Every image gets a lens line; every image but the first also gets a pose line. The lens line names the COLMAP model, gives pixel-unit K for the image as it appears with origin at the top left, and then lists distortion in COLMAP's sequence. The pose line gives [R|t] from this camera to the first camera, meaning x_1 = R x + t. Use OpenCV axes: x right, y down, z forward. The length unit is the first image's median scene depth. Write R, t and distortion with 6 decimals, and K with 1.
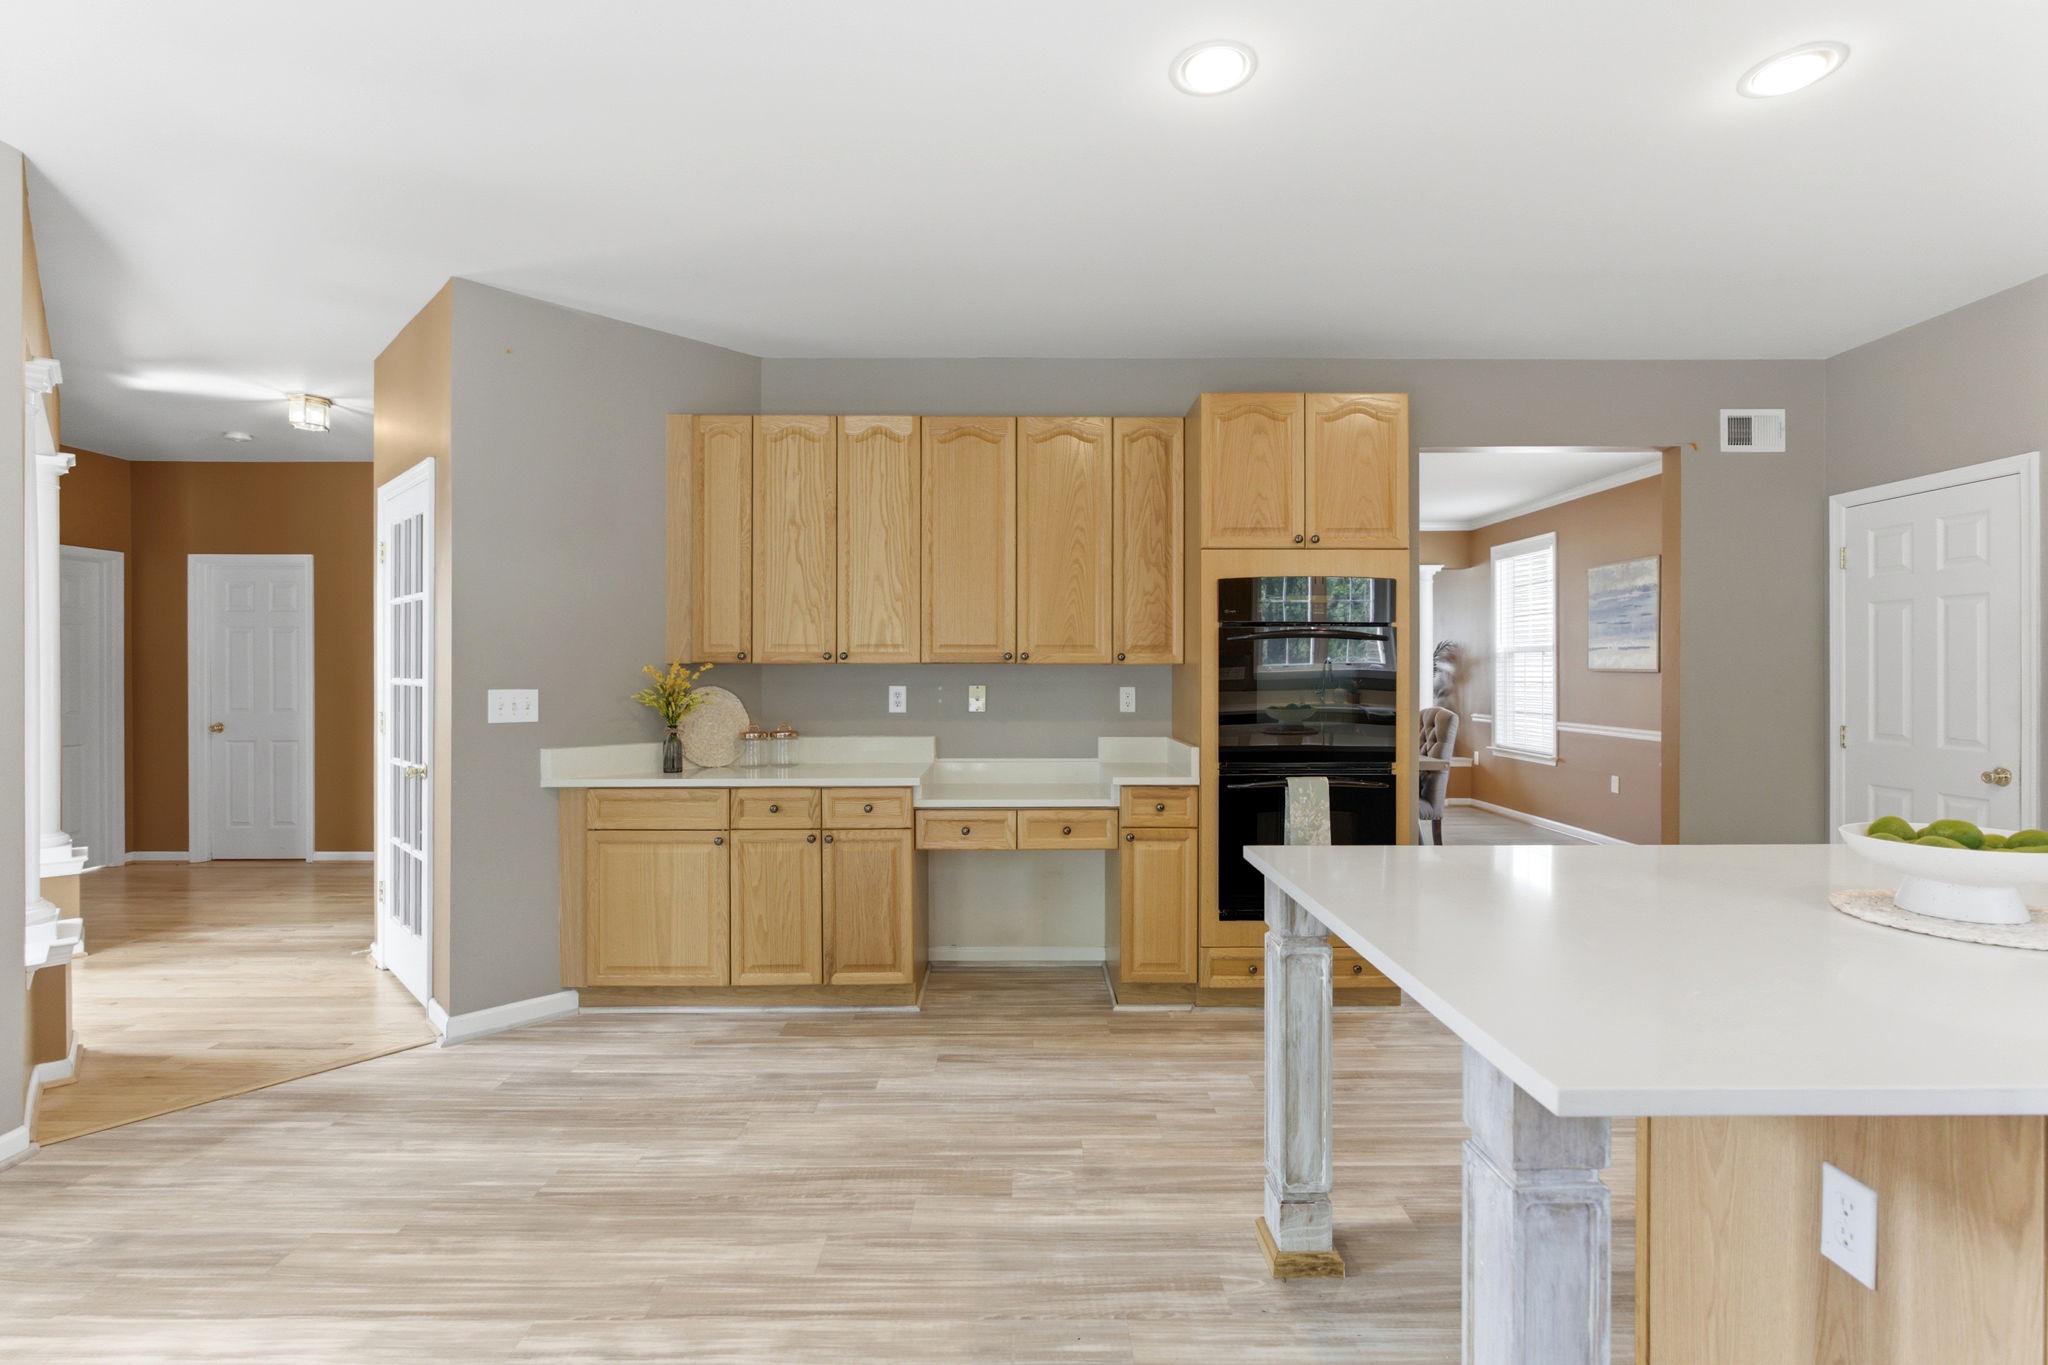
lens RADIAL K [[916.6, 0, 1022.0], [0, 916.6, 666.2], [0, 0, 1]] dist [-0.010168, 0.003278]
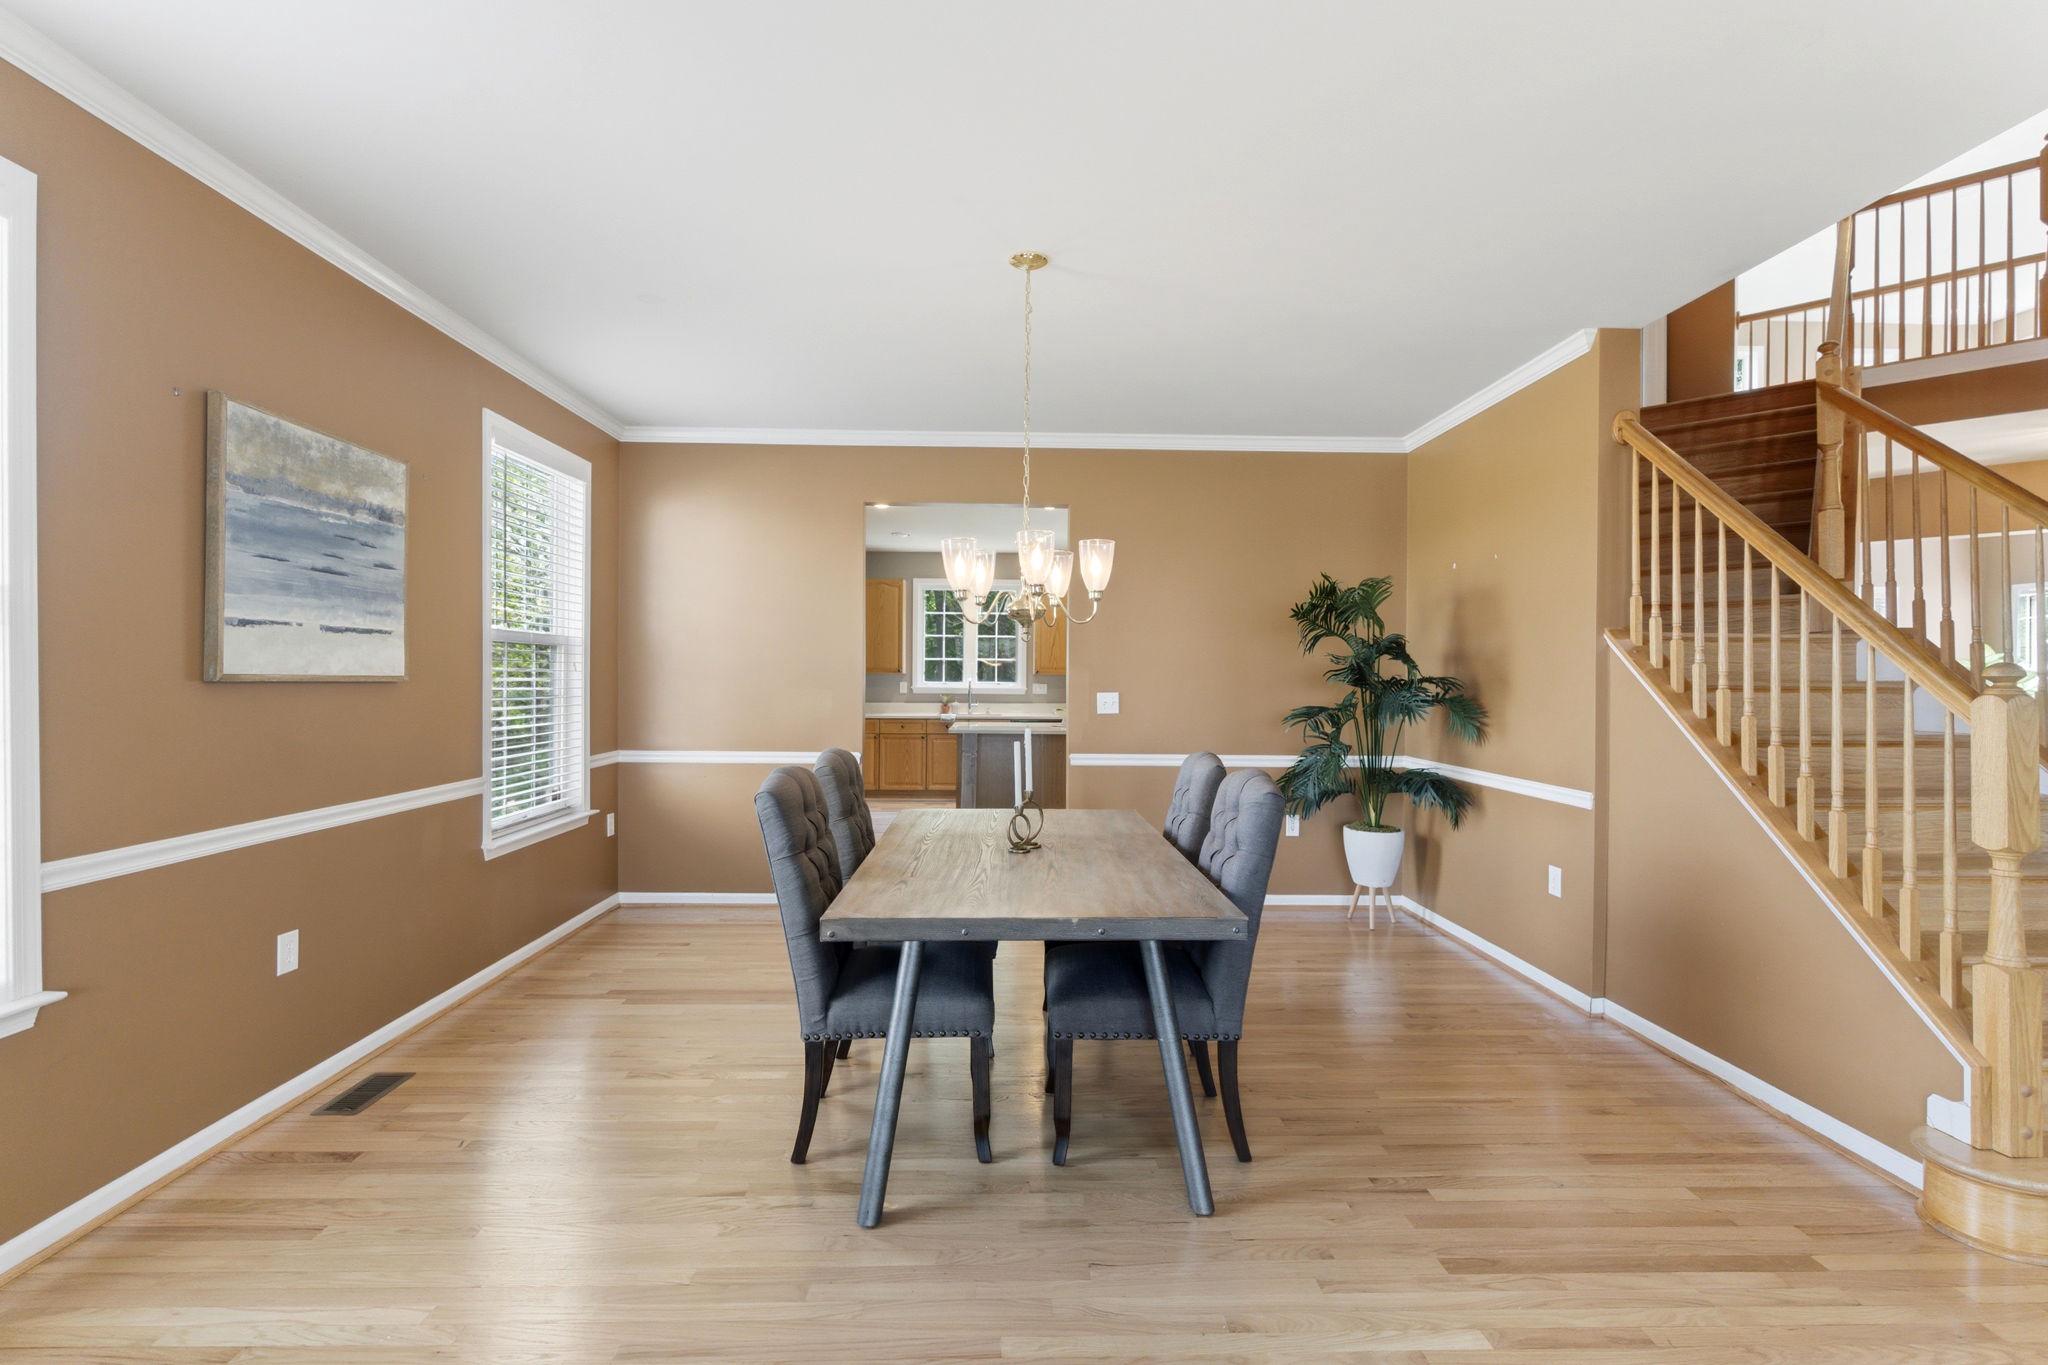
lens RADIAL K [[916.6, 0, 1023.1], [0, 916.6, 678.2], [0, 0, 1]] dist [-0.010168, 0.003278]
pose [[-0.999819, -0.009567, -0.016446, 0.291285], [-0.009583, 0.999954, 0.000870, 0.000816], [0.016437, 0.001028, -0.999864, 1.287384]]
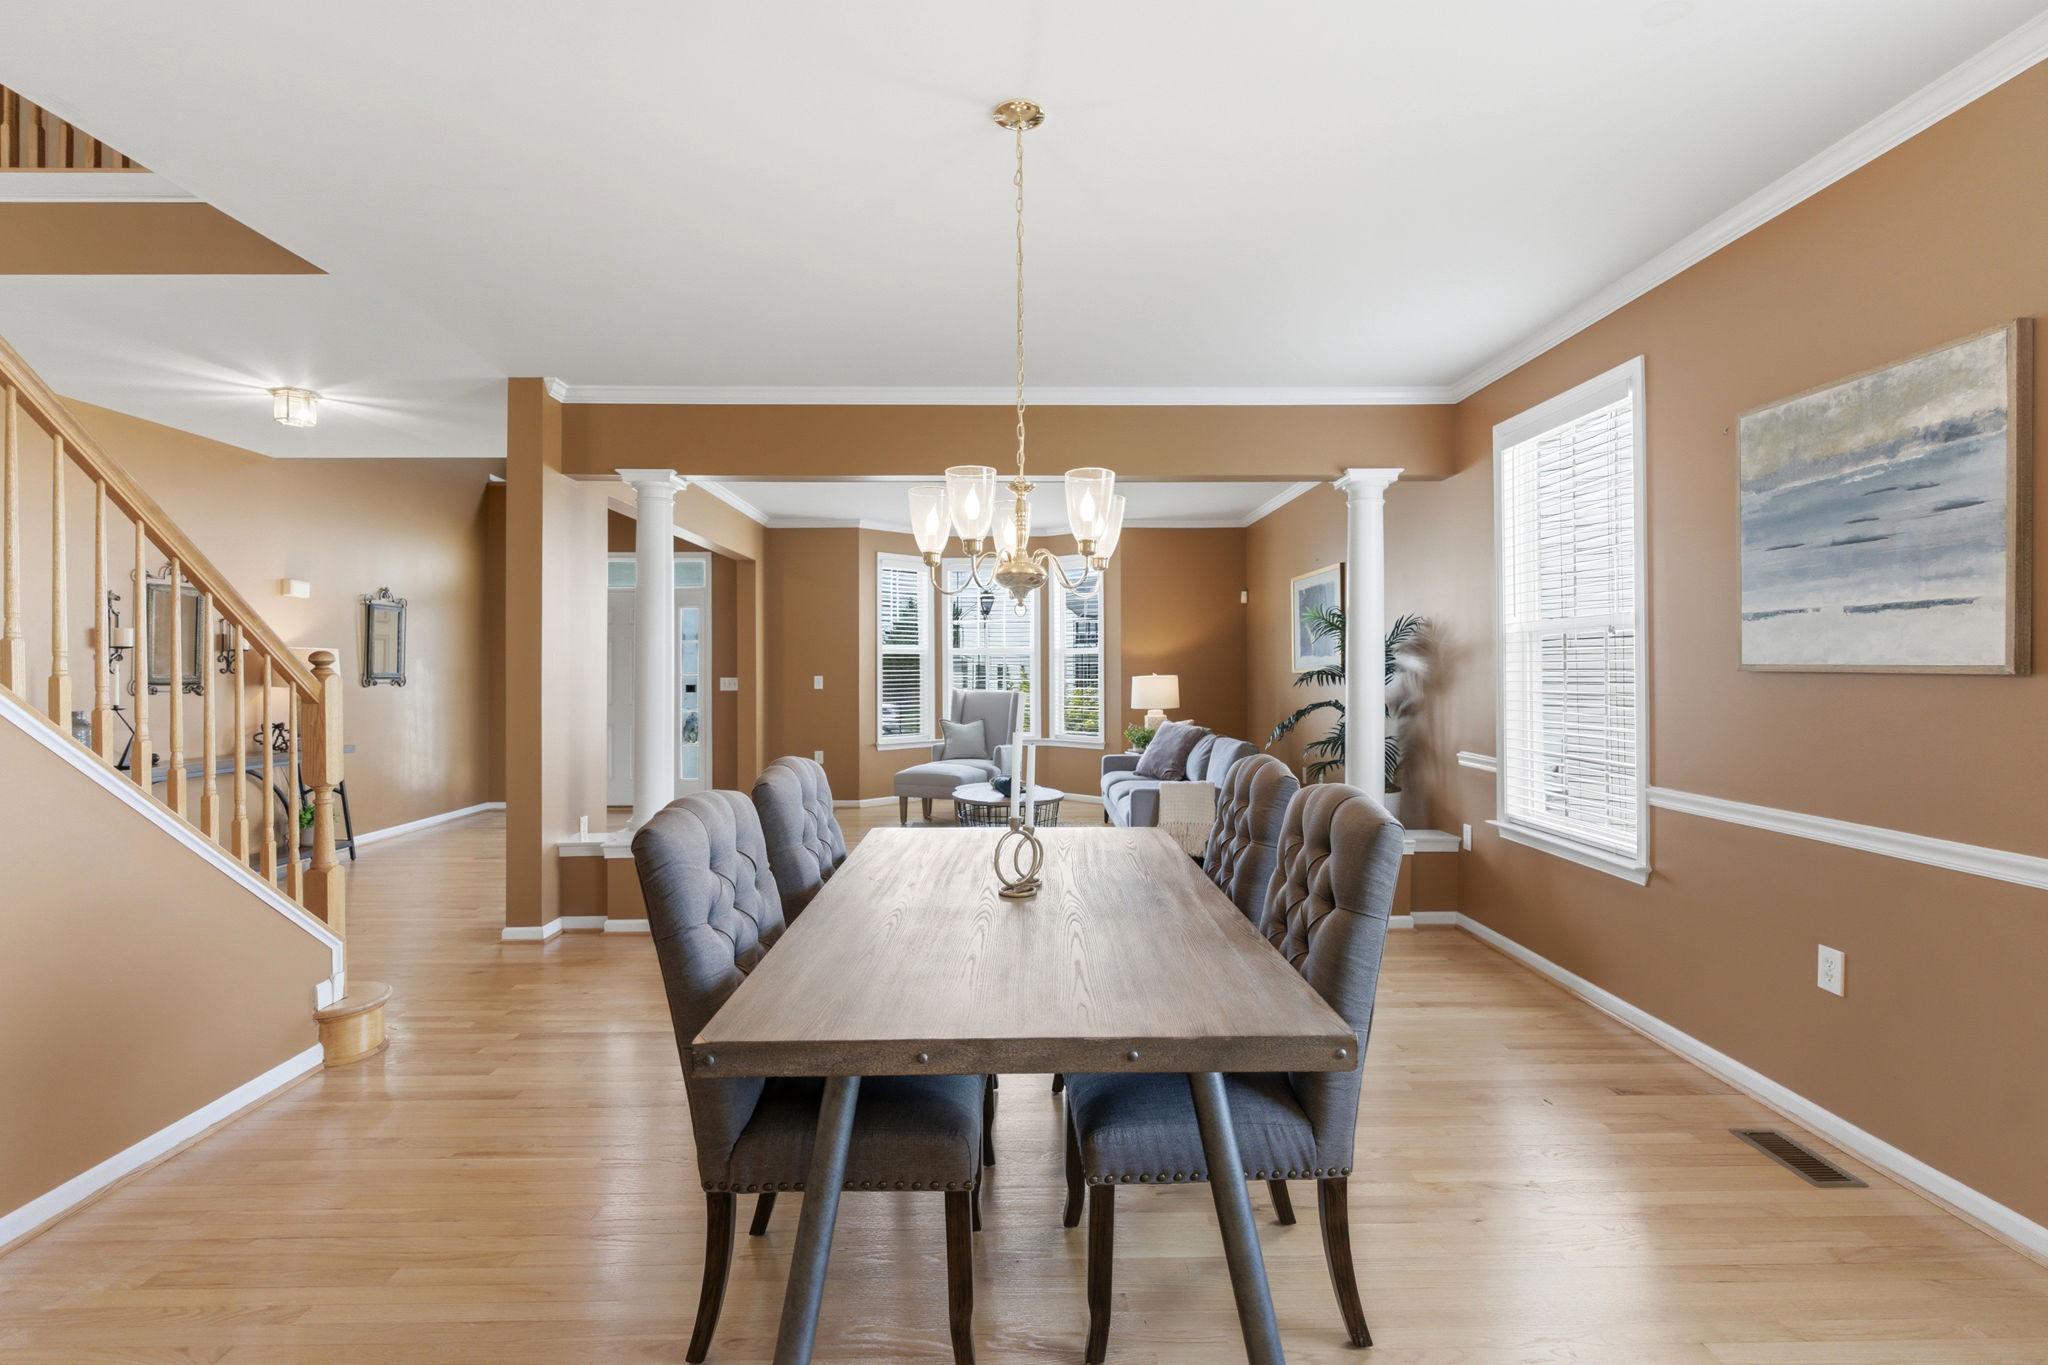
lens RADIAL K [[916.6, 0, 1019.1], [0, 916.6, 664.0], [0, 0, 1]] dist [-0.010168, 0.003278]
pose [[0.999972, -0.005297, 0.005257, 0.281702], [0.005311, 0.999982, -0.002720, 0.001616], [-0.005243, 0.002747, 0.999982, 0.564465]]
